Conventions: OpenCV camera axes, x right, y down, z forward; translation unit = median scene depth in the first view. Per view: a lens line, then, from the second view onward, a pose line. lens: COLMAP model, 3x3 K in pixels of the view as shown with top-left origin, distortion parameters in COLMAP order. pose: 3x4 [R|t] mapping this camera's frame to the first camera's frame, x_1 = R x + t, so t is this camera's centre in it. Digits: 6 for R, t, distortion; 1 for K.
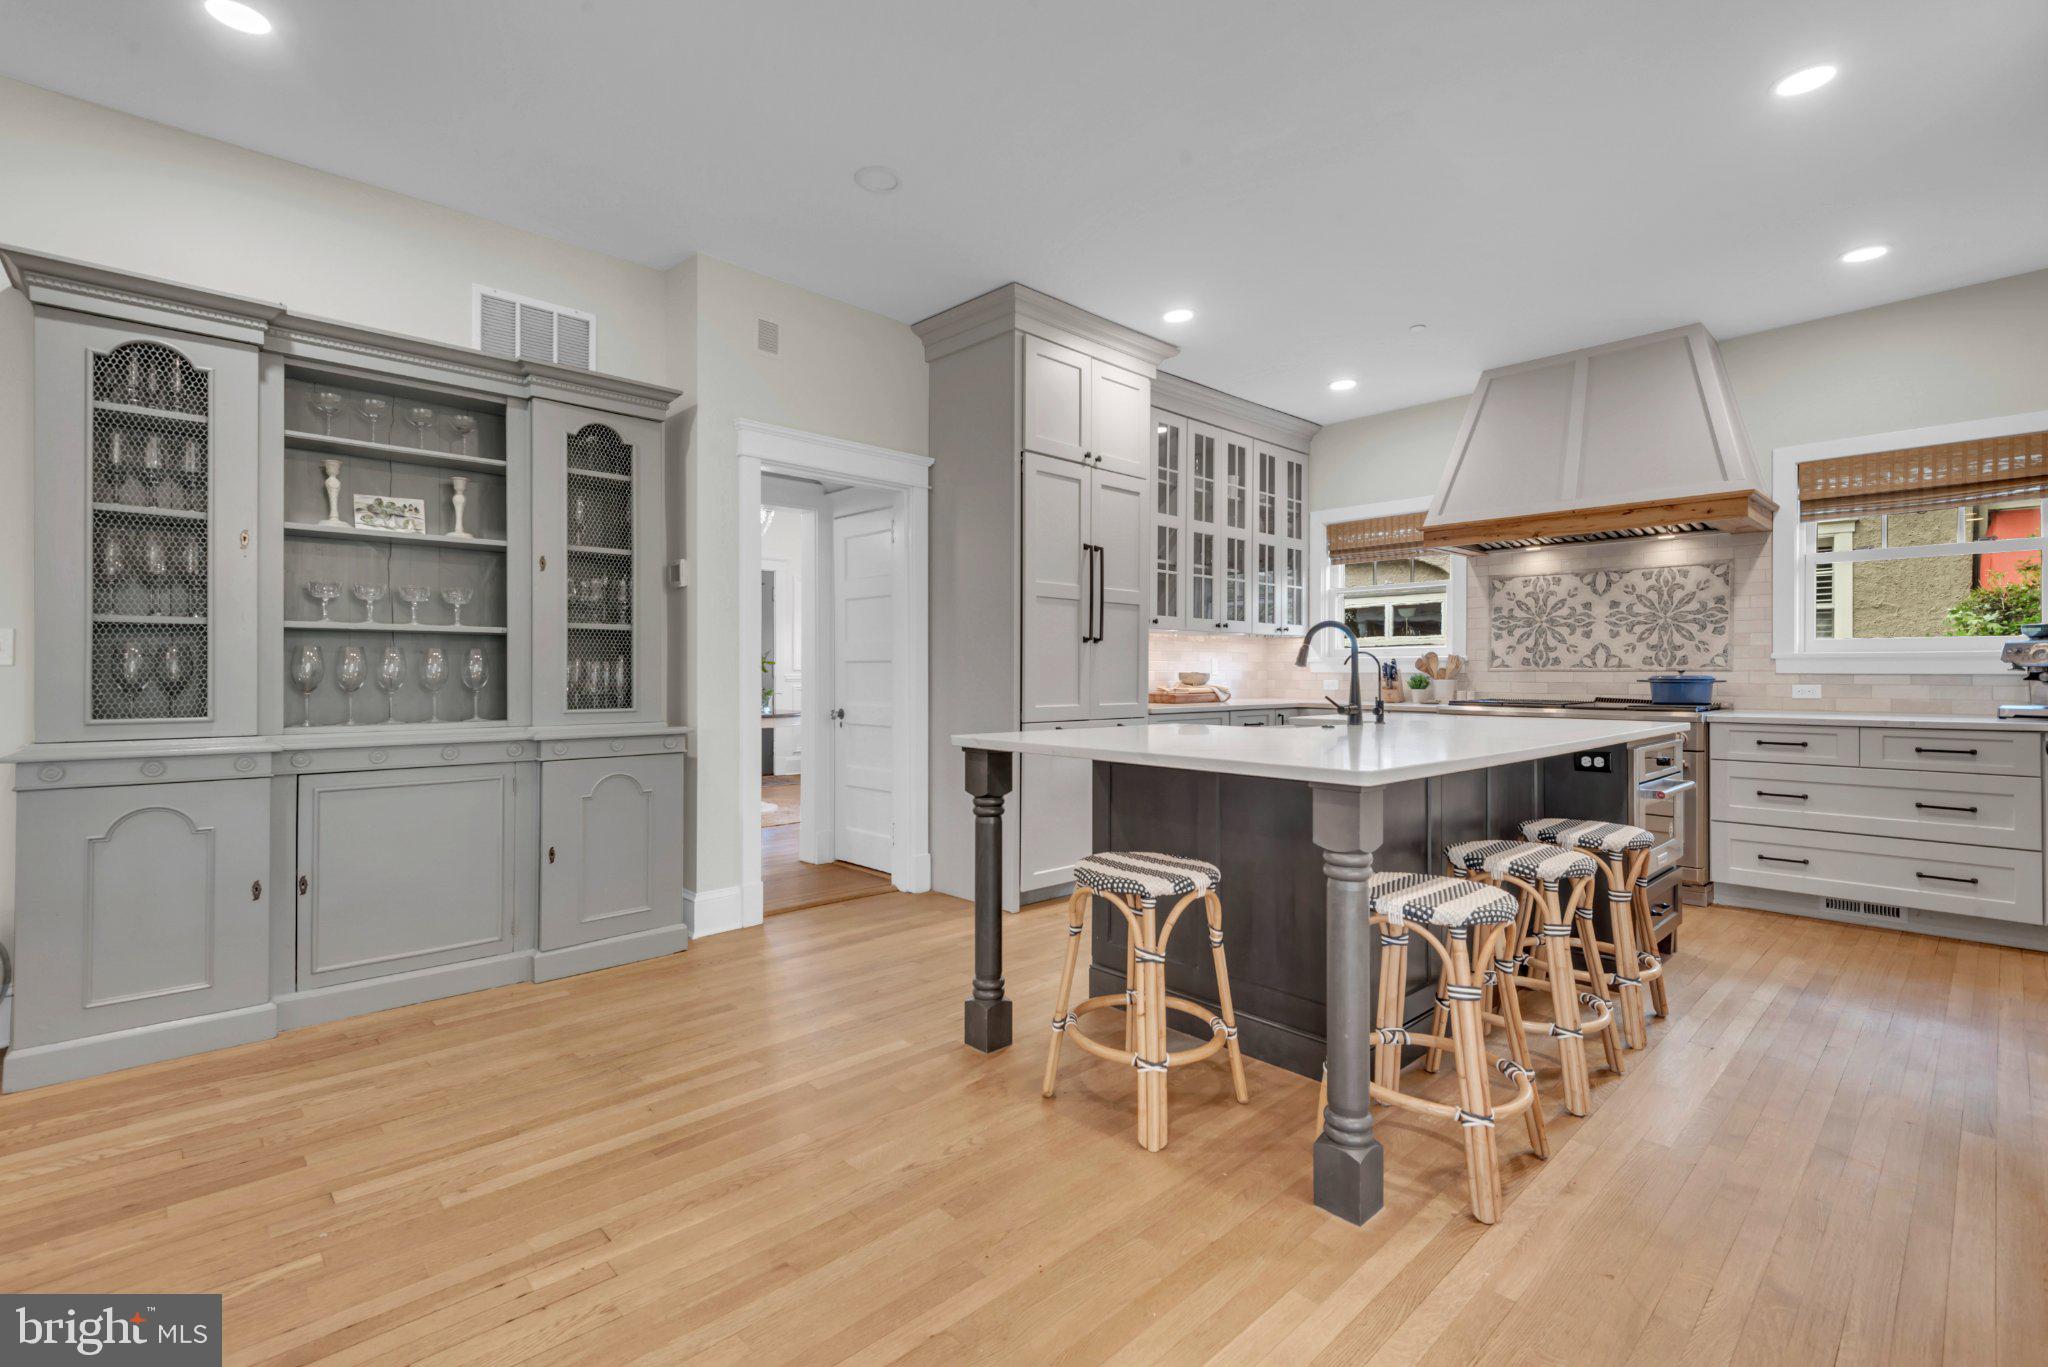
lens RADIAL K [[920.3, 0, 1002.2], [0, 920.3, 668.3], [0, 0, 1]] dist [0.030046, -0.013459]
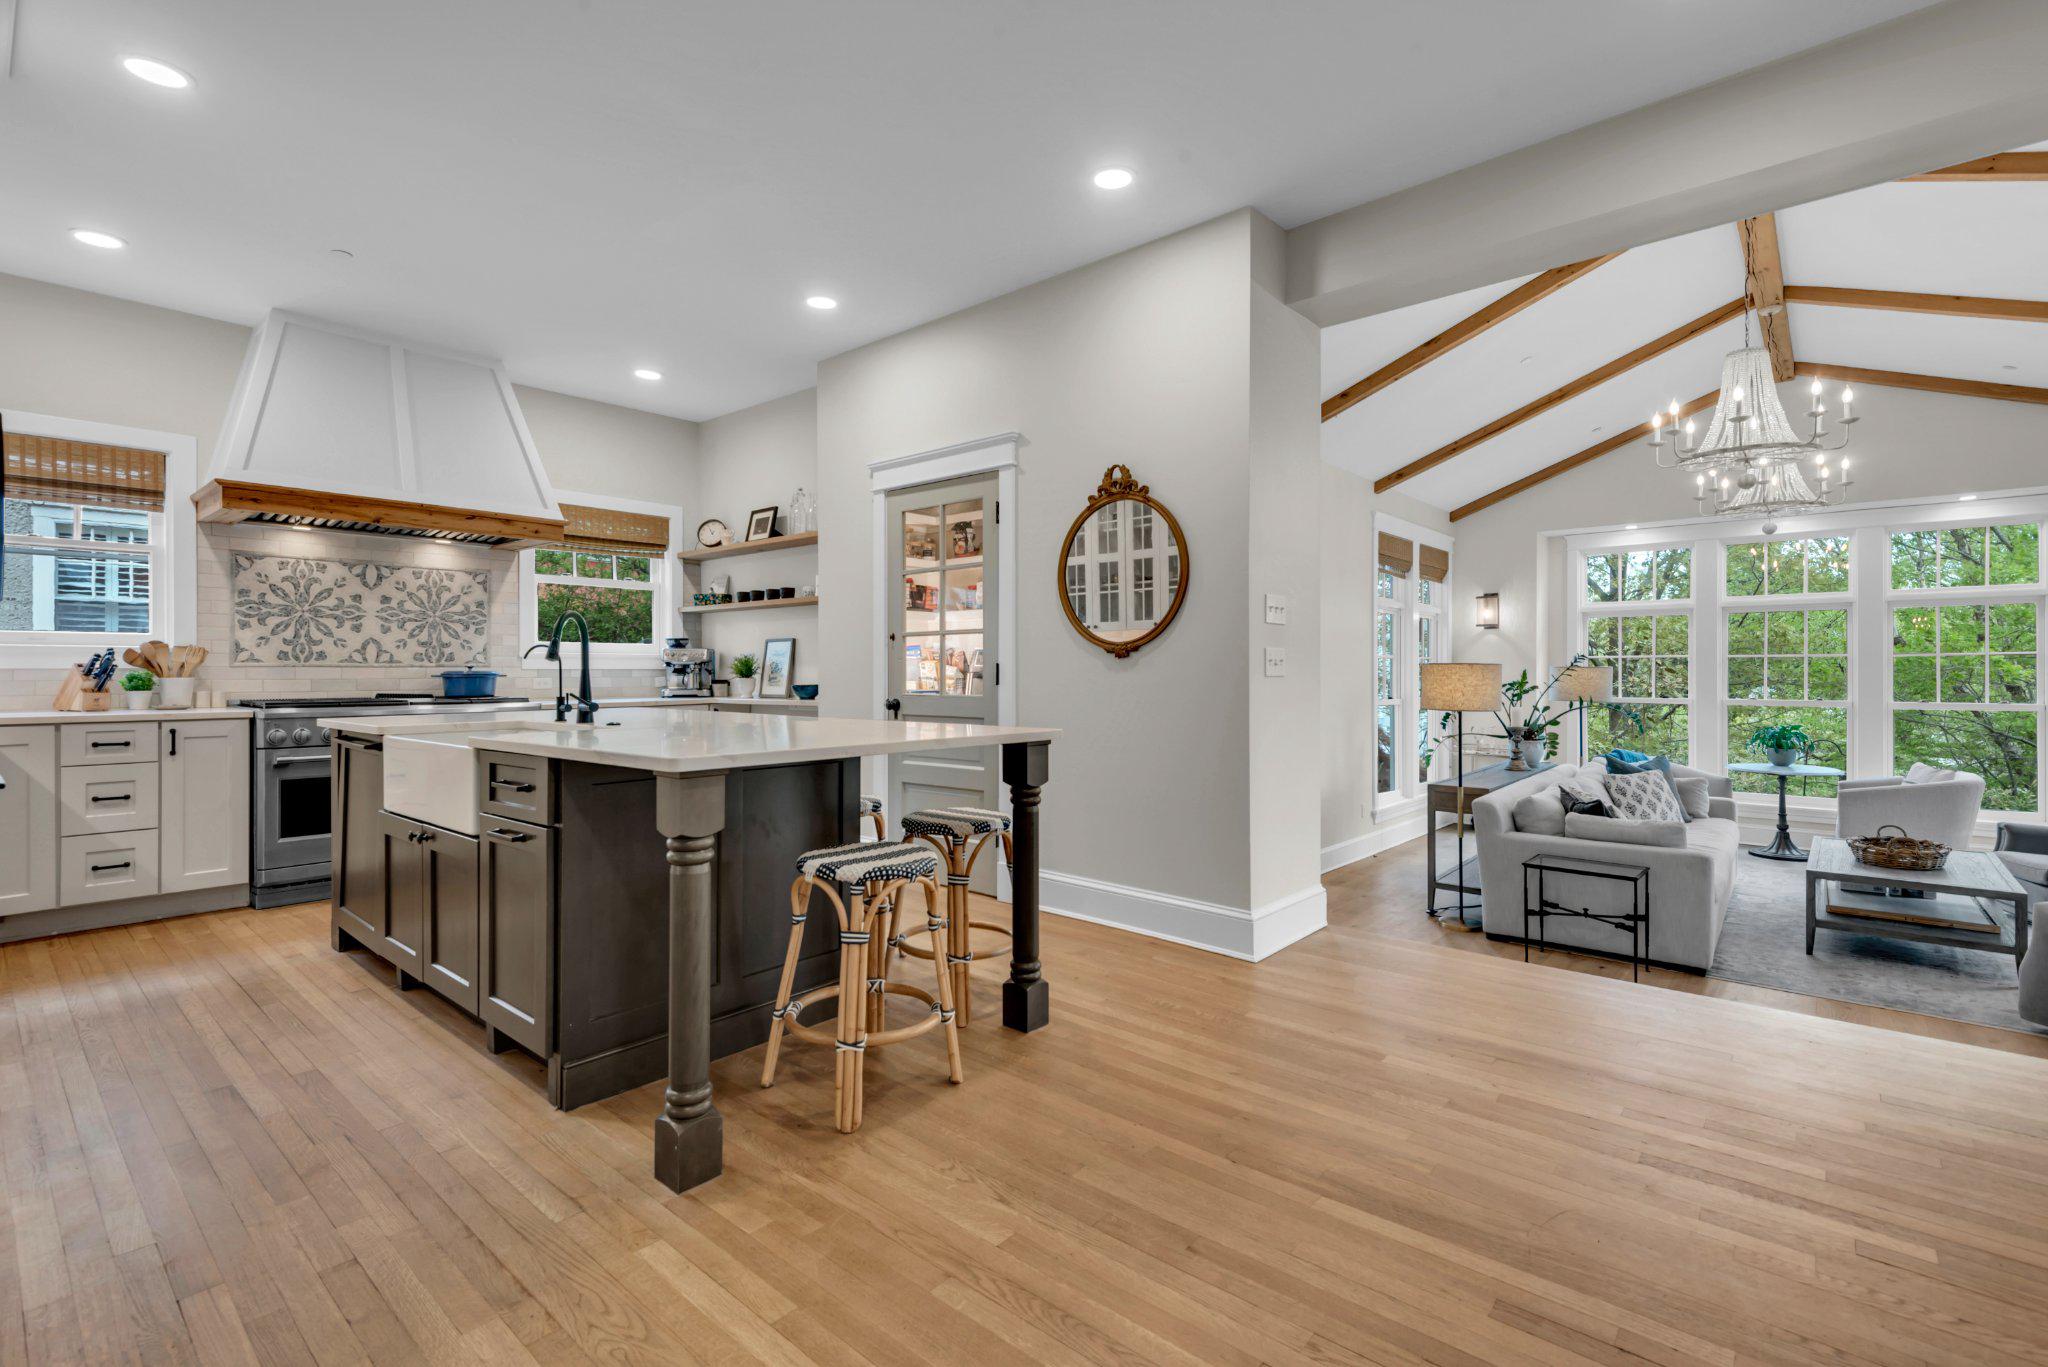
lens RADIAL K [[920.3, 0, 1033.0], [0, 920.3, 673.4], [0, 0, 1]] dist [0.030046, -0.013459]
pose [[-0.103696, -0.002965, 0.994605, -0.506356], [-0.004066, 0.999988, 0.002557, 0.005881], [-0.994601, -0.003779, -0.103707, 0.530470]]
